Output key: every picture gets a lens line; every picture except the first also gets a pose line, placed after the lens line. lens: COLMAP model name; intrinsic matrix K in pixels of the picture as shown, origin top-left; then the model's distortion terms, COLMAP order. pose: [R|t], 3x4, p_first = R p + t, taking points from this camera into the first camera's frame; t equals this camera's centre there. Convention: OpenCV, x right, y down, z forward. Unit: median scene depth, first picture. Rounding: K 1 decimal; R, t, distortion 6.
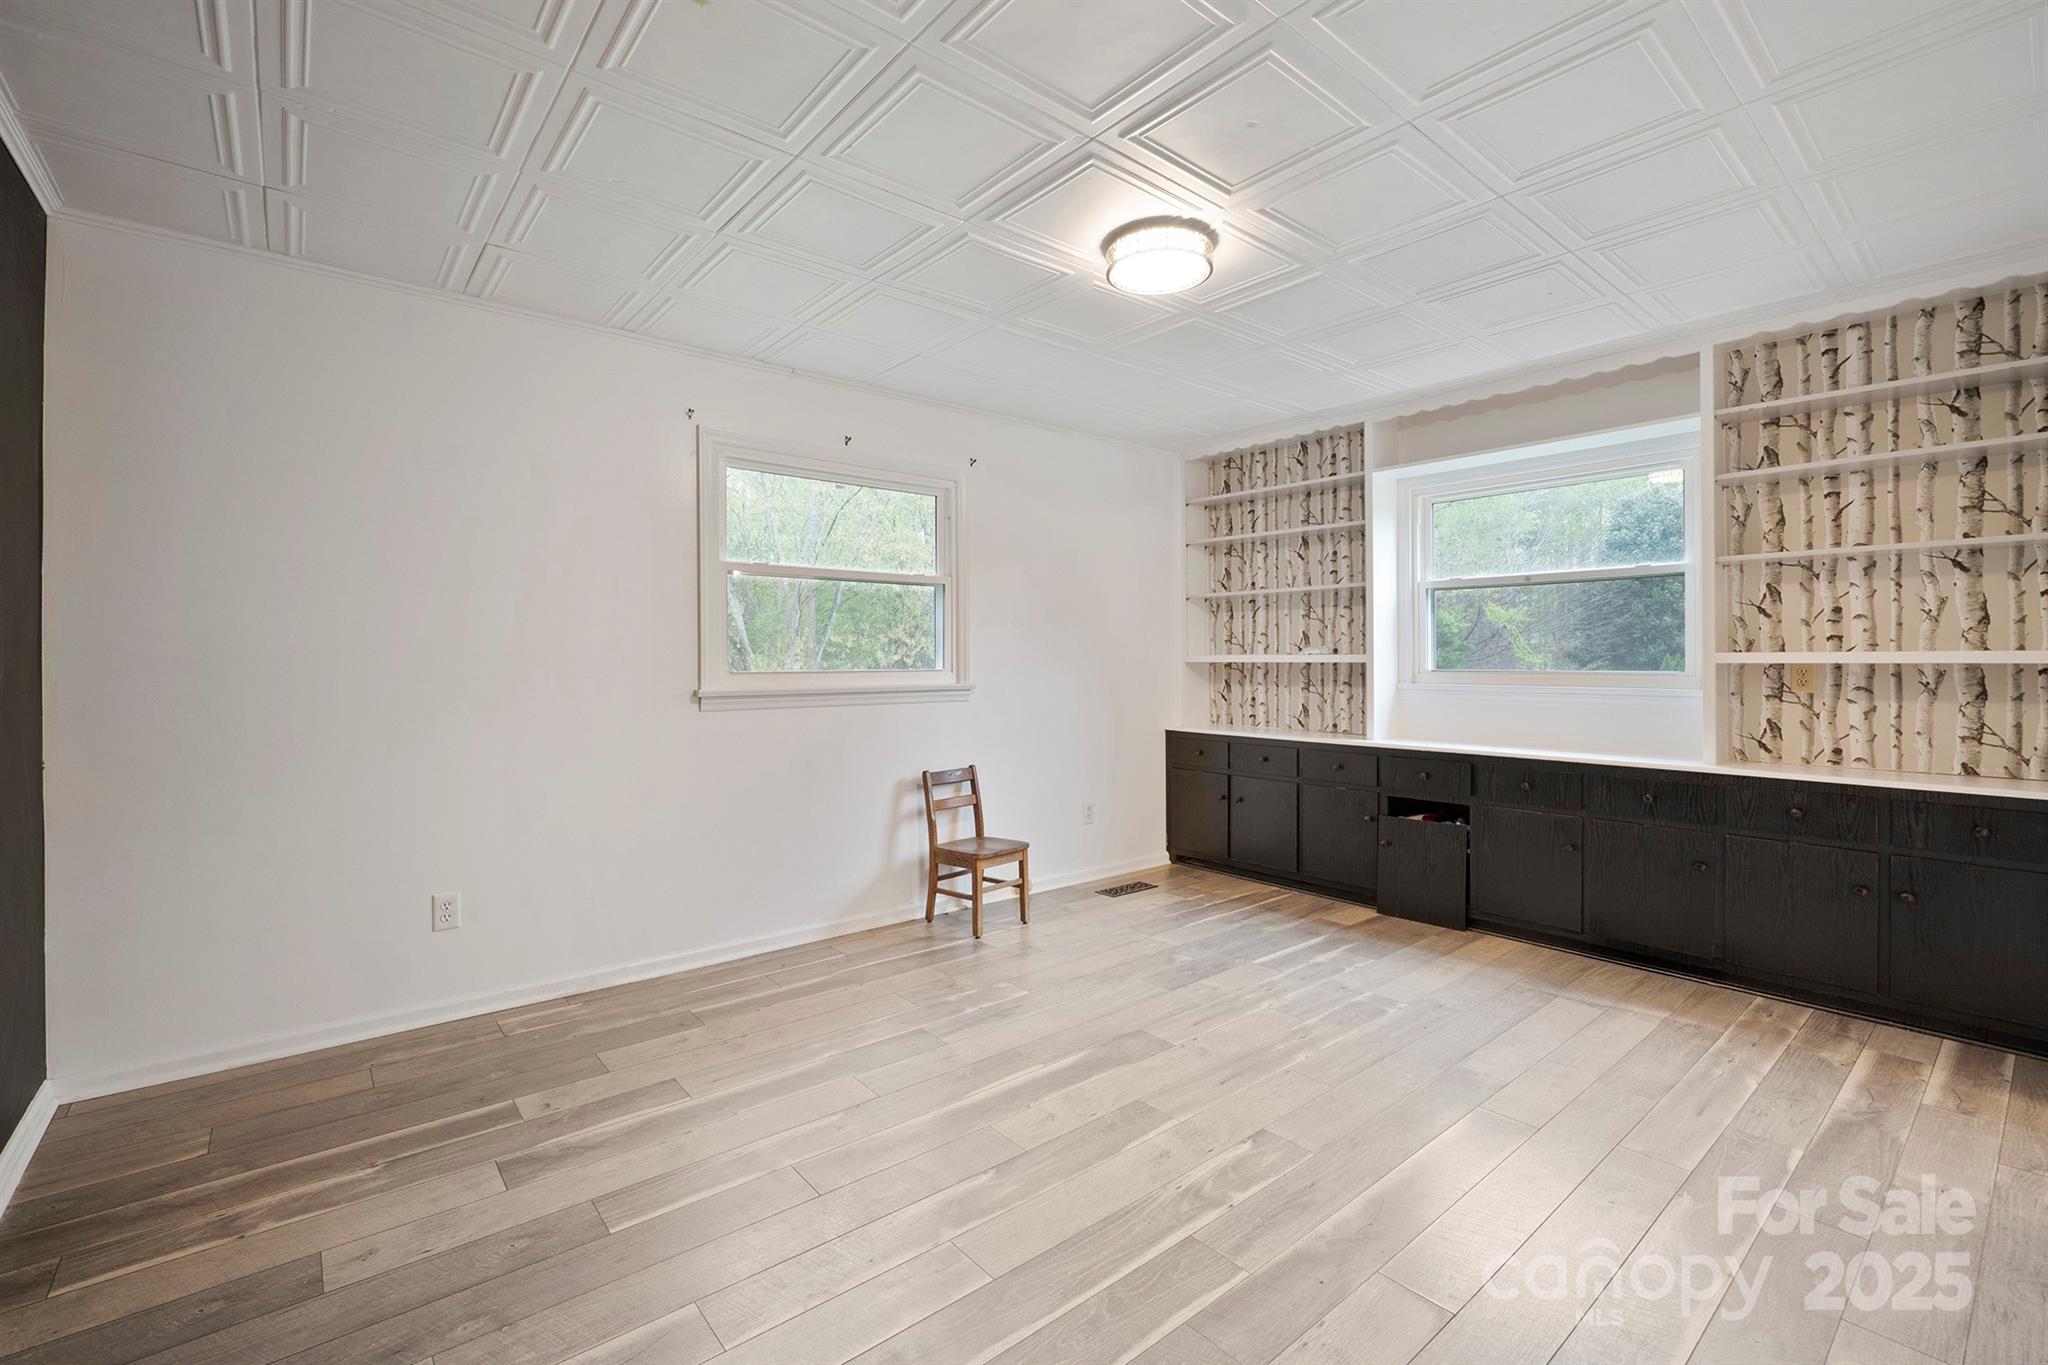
lens RADIAL K [[880.9, 0, 1018.0], [0, 880.9, 661.2], [0, 0, 1]] dist [-0.001020, 0.000027]
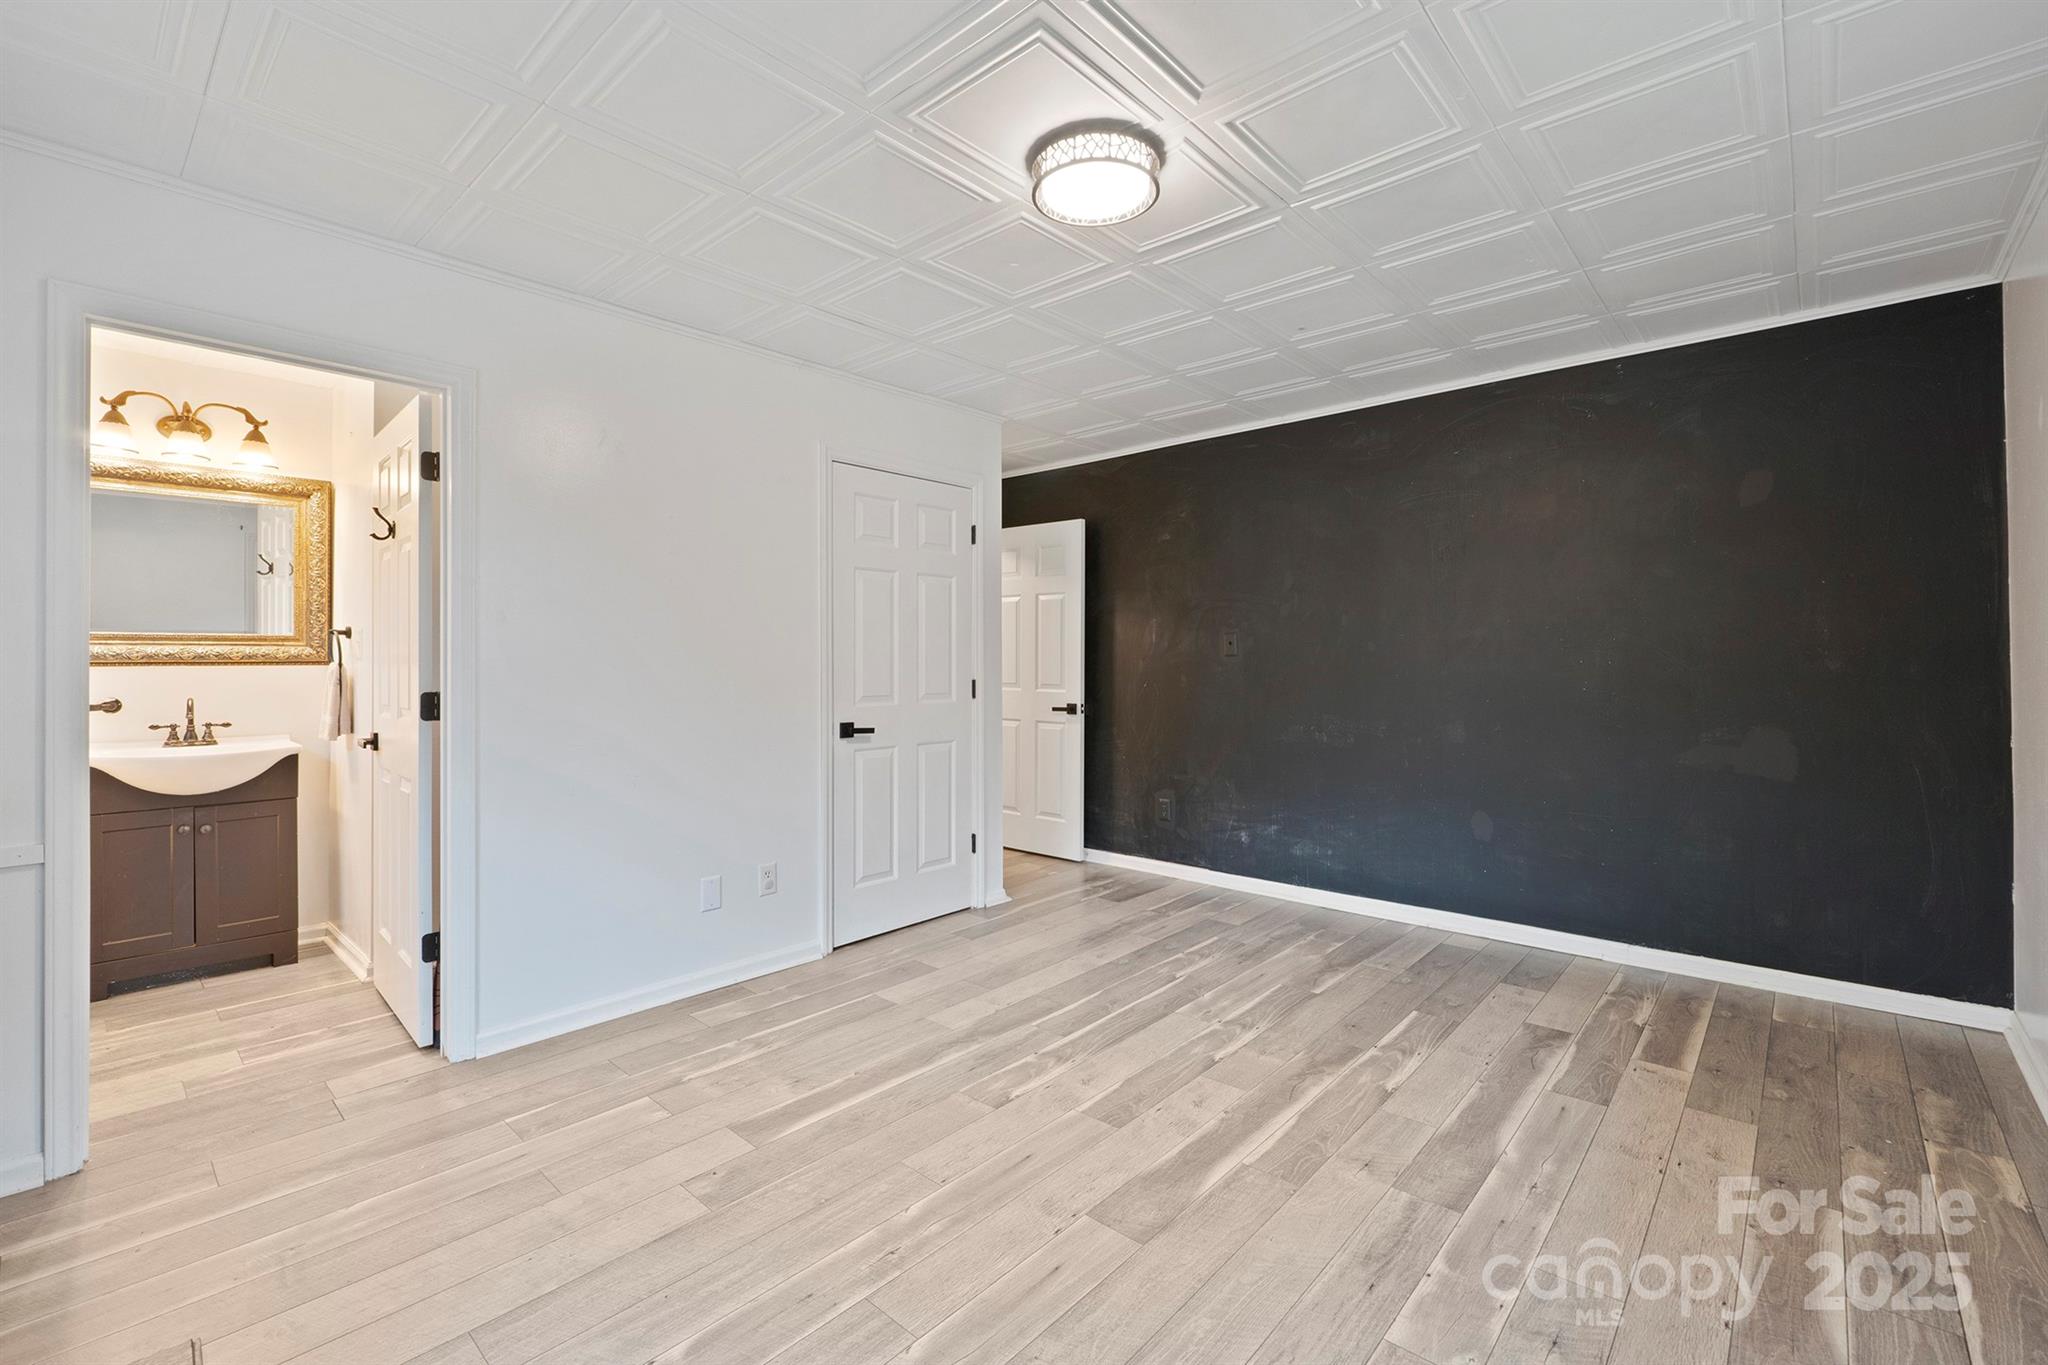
lens RADIAL K [[880.9, 0, 1018.0], [0, 880.9, 661.2], [0, 0, 1]] dist [-0.001020, 0.000027]
pose [[-0.990345, 0.004060, -0.138566, 0.399618], [0.003438, 0.999983, 0.004723, -0.006609], [0.138582, 0.004201, -0.990342, 2.057194]]
